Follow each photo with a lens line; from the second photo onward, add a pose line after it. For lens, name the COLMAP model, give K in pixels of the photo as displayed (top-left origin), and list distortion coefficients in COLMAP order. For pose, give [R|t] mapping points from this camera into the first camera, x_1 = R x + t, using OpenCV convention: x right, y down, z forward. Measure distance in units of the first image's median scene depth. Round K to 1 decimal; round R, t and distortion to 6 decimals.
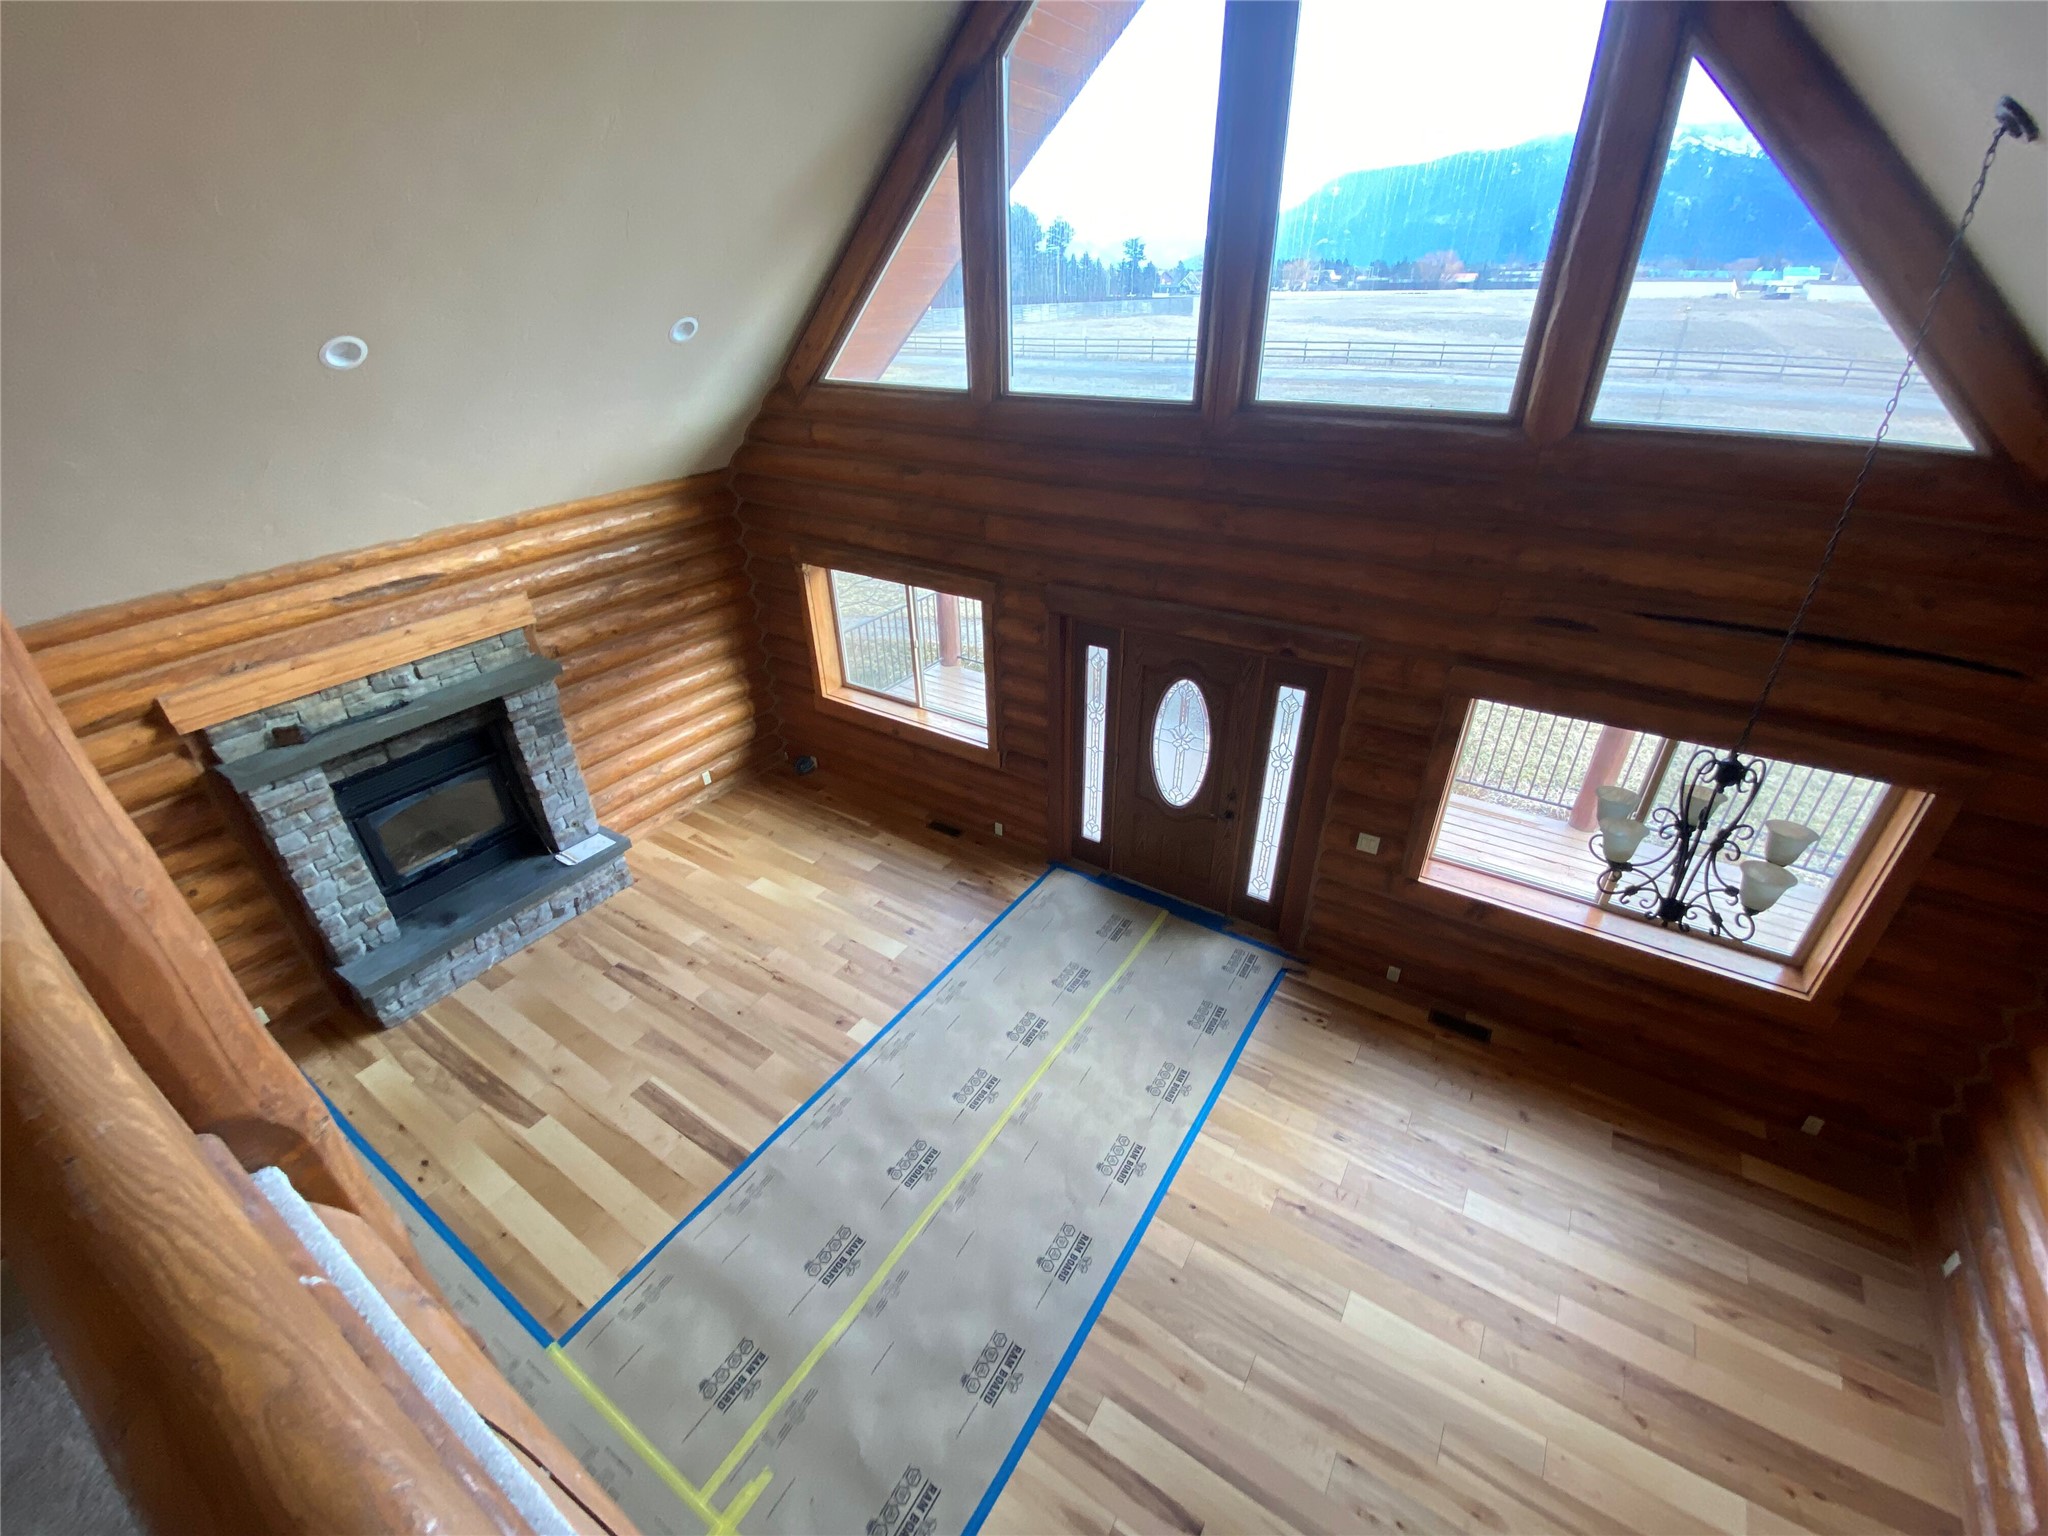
lens RADIAL K [[826.3, 0, 1023.0], [0, 826.3, 766.6], [0, 0, 1]] dist [0.014231, -0.016563]
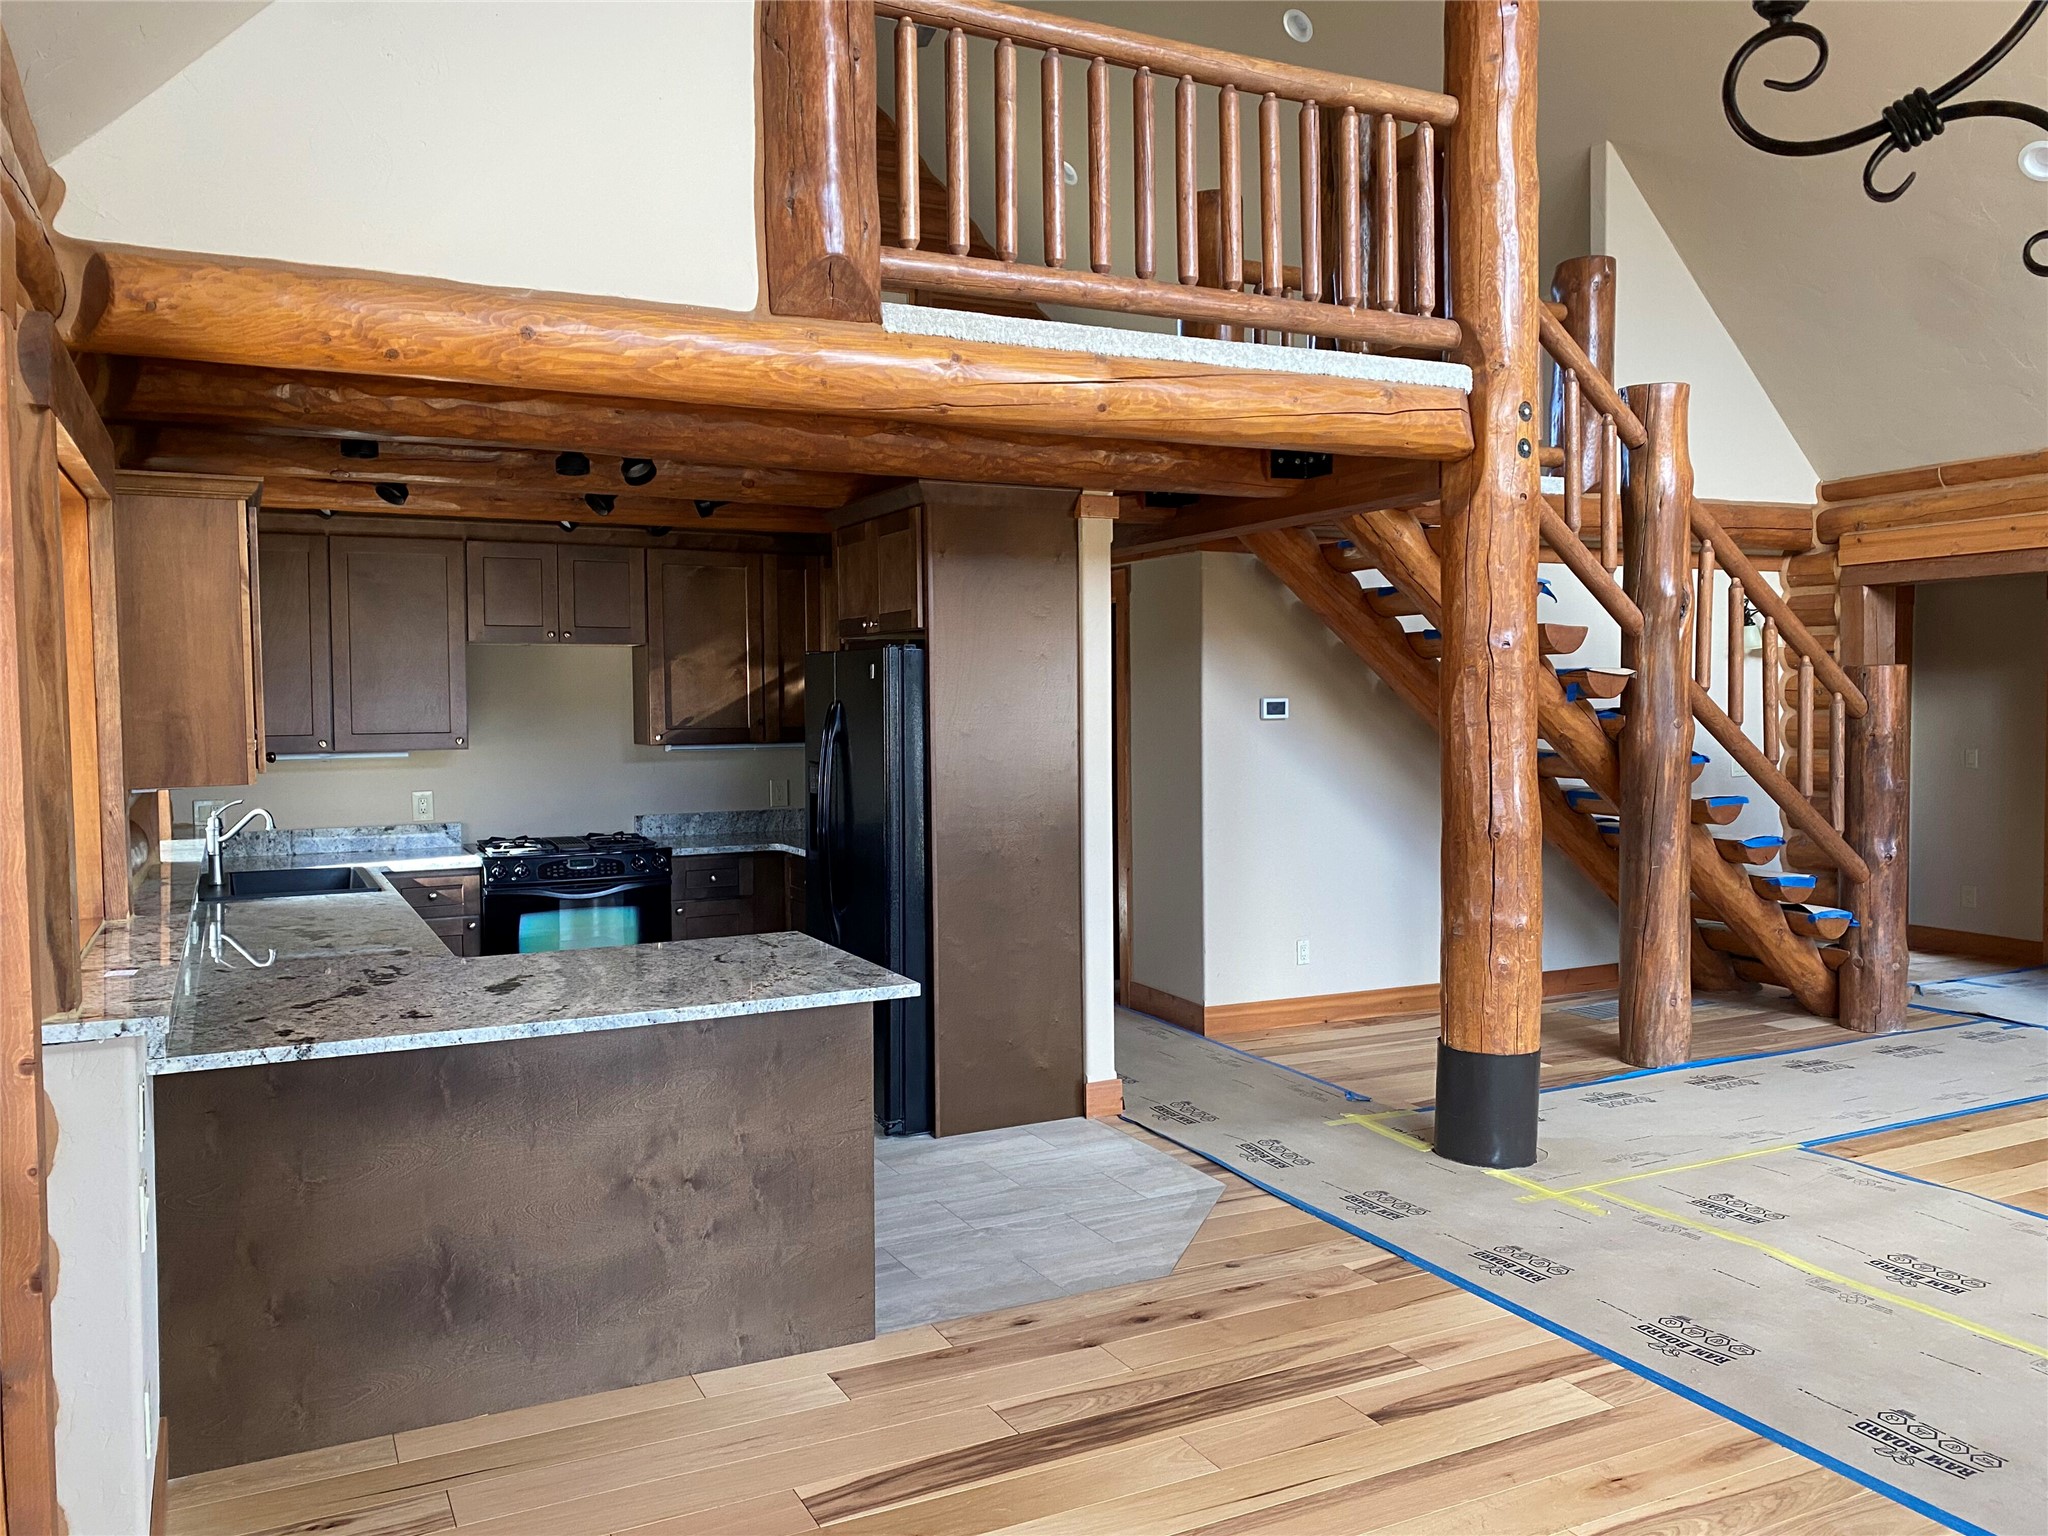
lens RADIAL K [[1562.9, 0, 1031.1], [0, 1562.9, 759.9], [0, 0, 1]] dist [0.033470, -0.027236]
pose [[-0.501290, 0.053816, -0.863604, 0.854880], [-0.419878, 0.857553, 0.297162, 0.195783], [0.756578, 0.511573, -0.407287, 0.688766]]
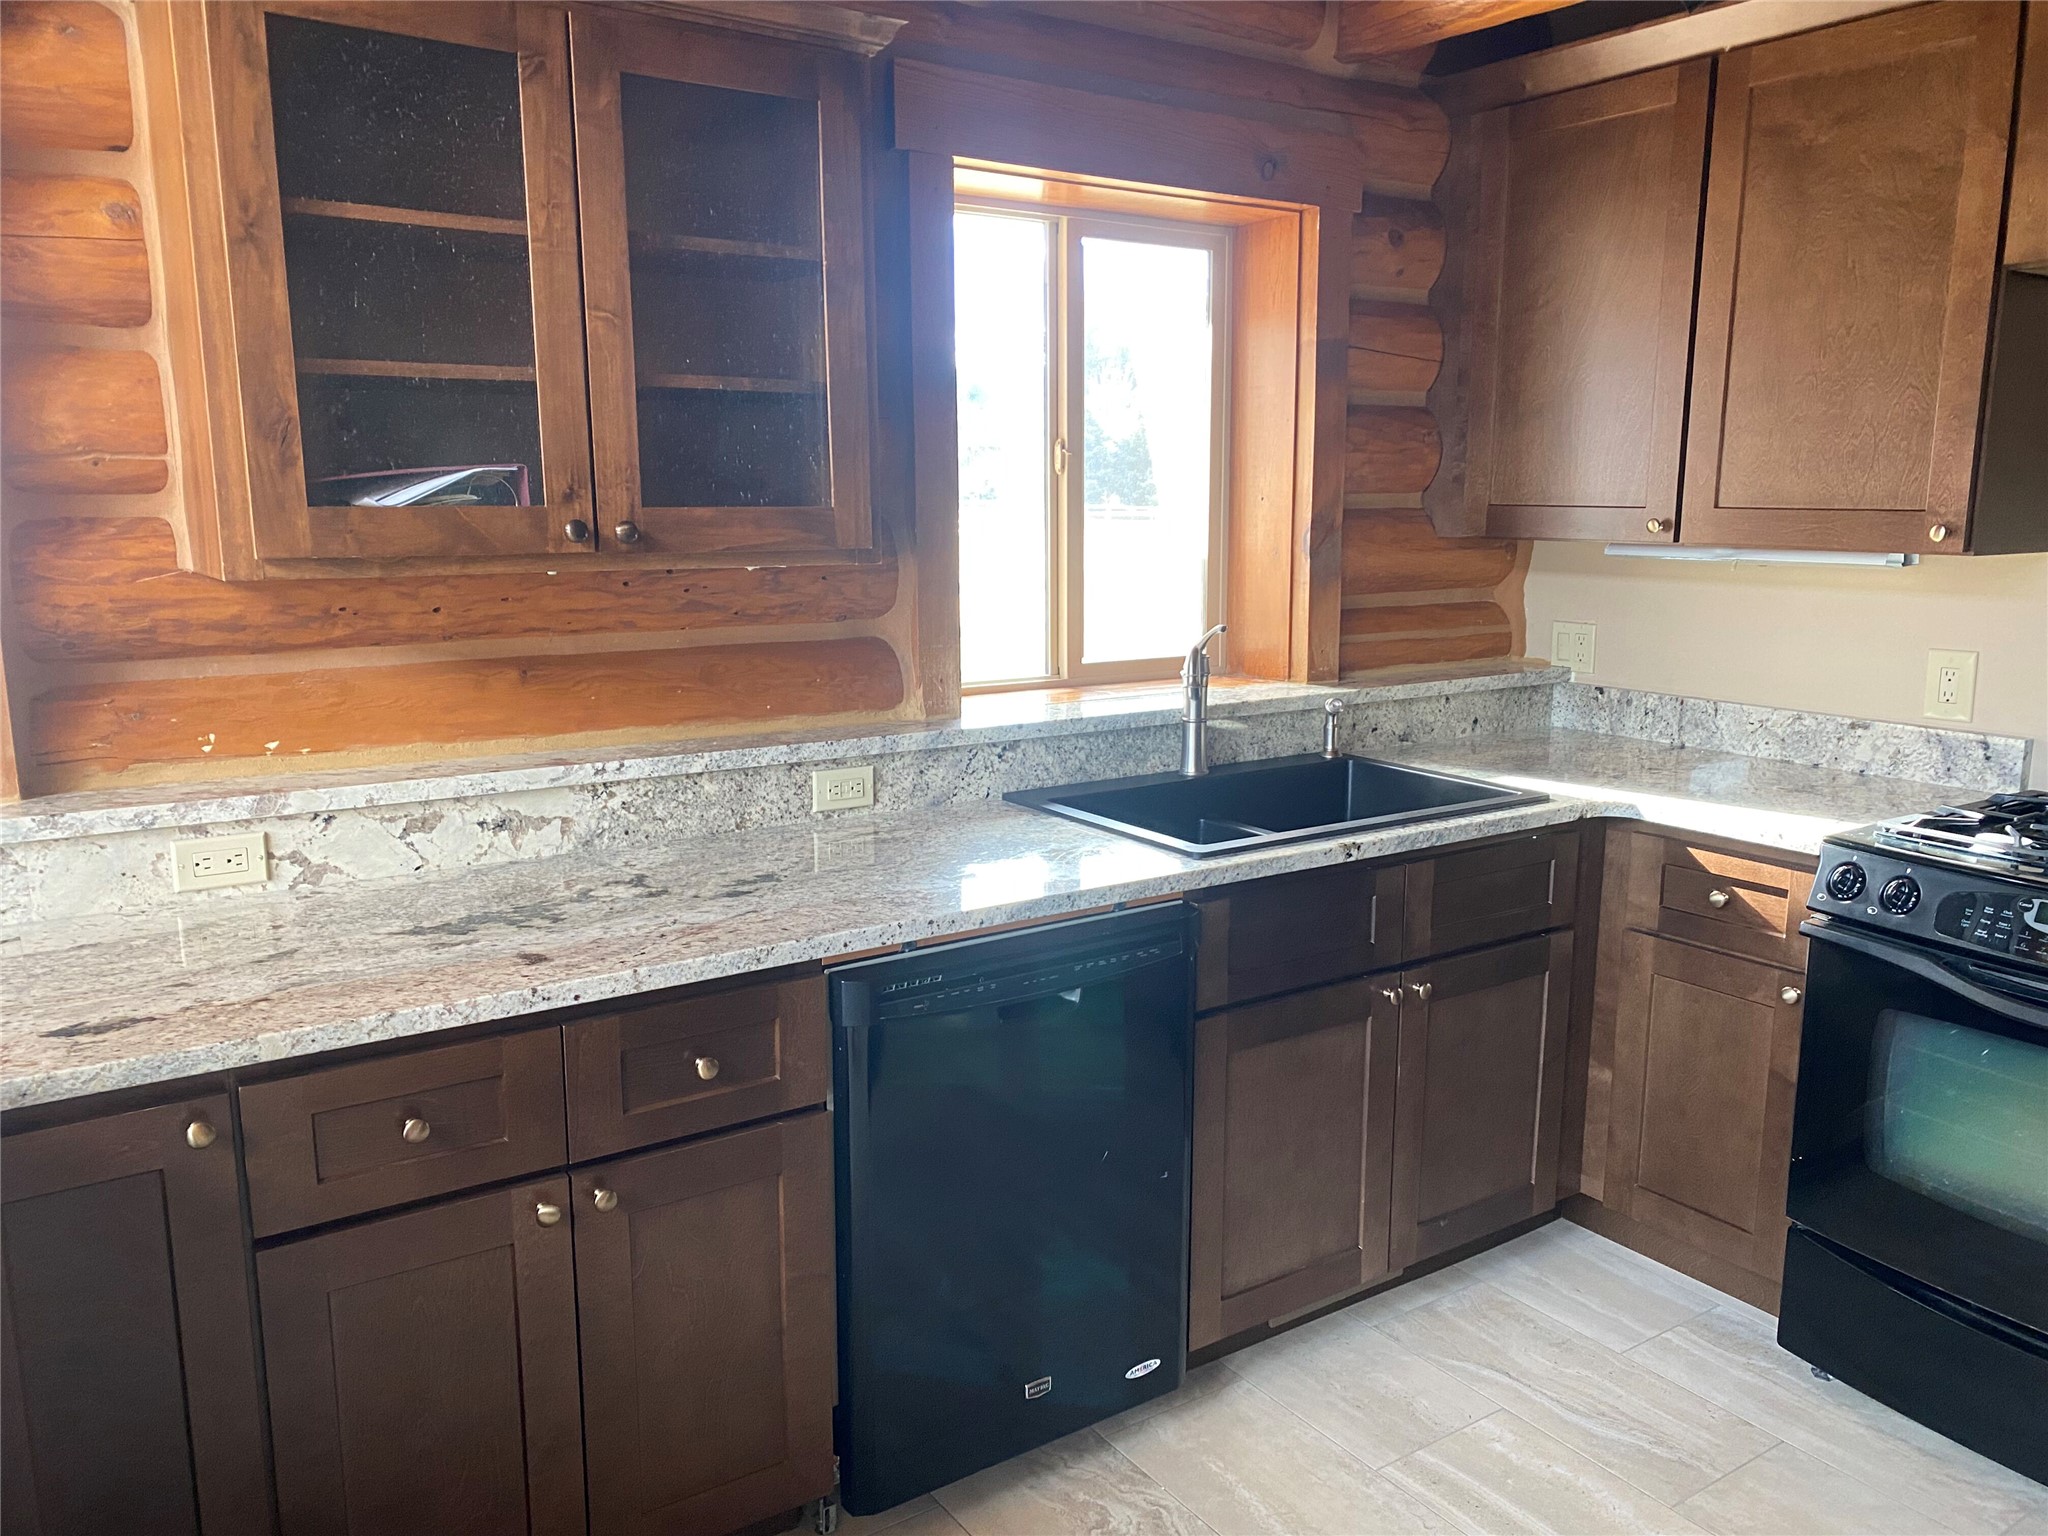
lens RADIAL K [[1562.9, 0, 1040.4], [0, 1562.9, 763.8], [0, 0, 1]] dist [0.033470, -0.027236]
pose [[-0.920368, -0.059491, 0.386502, -0.067740], [0.203469, 0.771186, 0.603218, 0.489169], [-0.333951, 0.633824, -0.697670, 0.246760]]
